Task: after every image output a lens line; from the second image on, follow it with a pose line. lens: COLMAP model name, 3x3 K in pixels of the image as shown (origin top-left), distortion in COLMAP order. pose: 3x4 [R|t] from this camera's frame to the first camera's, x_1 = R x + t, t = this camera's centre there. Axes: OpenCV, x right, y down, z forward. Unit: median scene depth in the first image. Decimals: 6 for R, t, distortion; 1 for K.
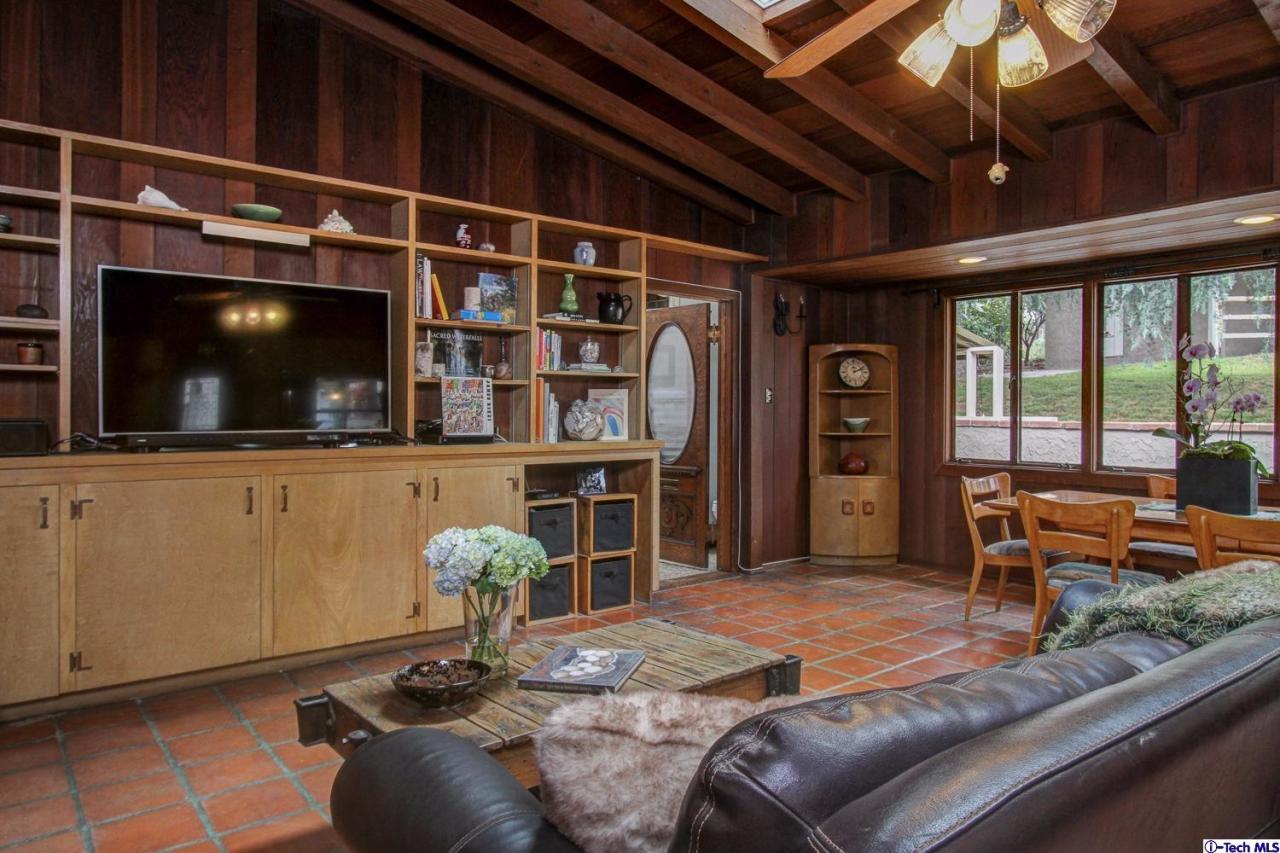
lens RADIAL K [[846.5, 0, 640.3], [0, 846.5, 419.9], [0, 0, 1]] dist [-0.012867, -0.001177]
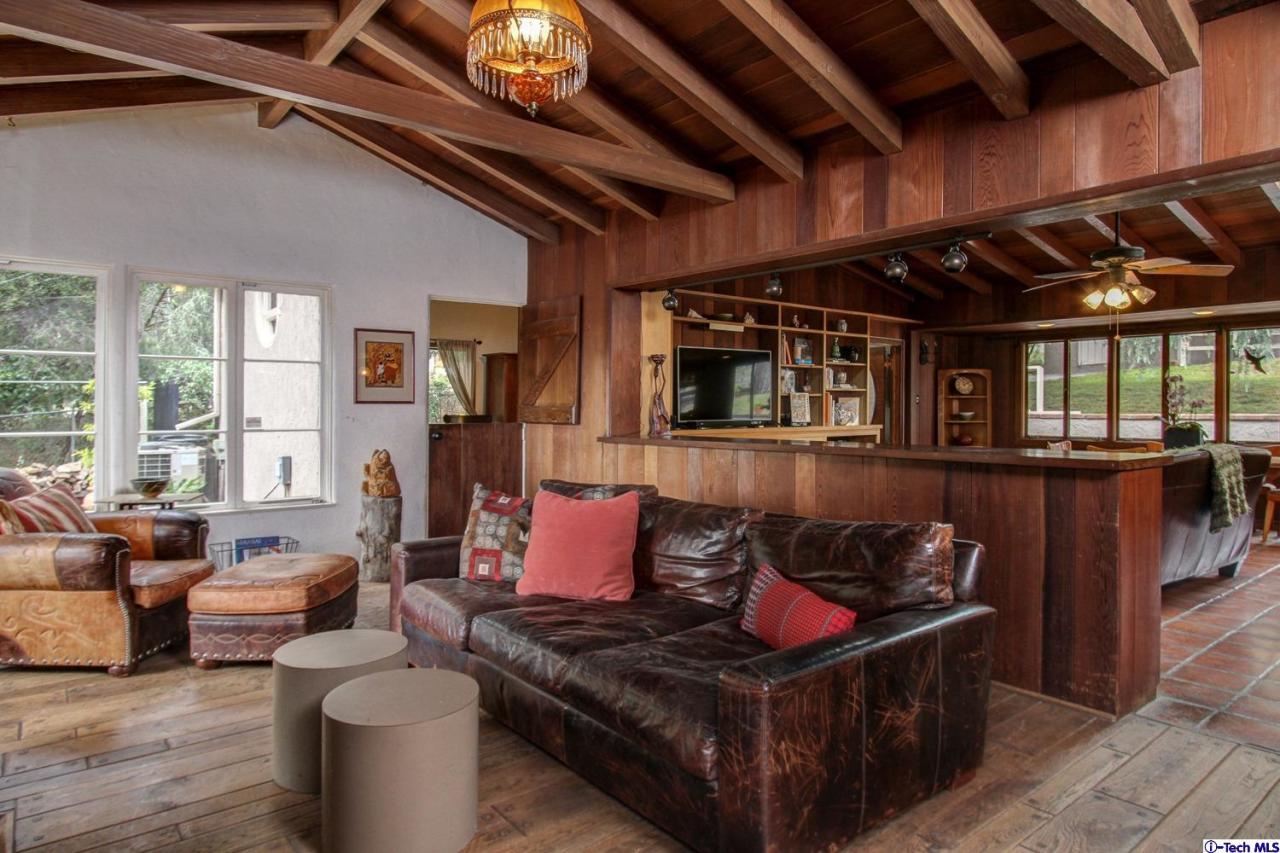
lens RADIAL K [[745.7, 0, 637.9], [0, 745.7, 426.3], [0, 0, 1]] dist [-0.006624, -0.004041]
pose [[0.999438, -0.005623, -0.033041, -0.448638], [0.006048, 0.999900, 0.012776, 0.003033], [0.032966, -0.012968, 0.999372, -0.654550]]
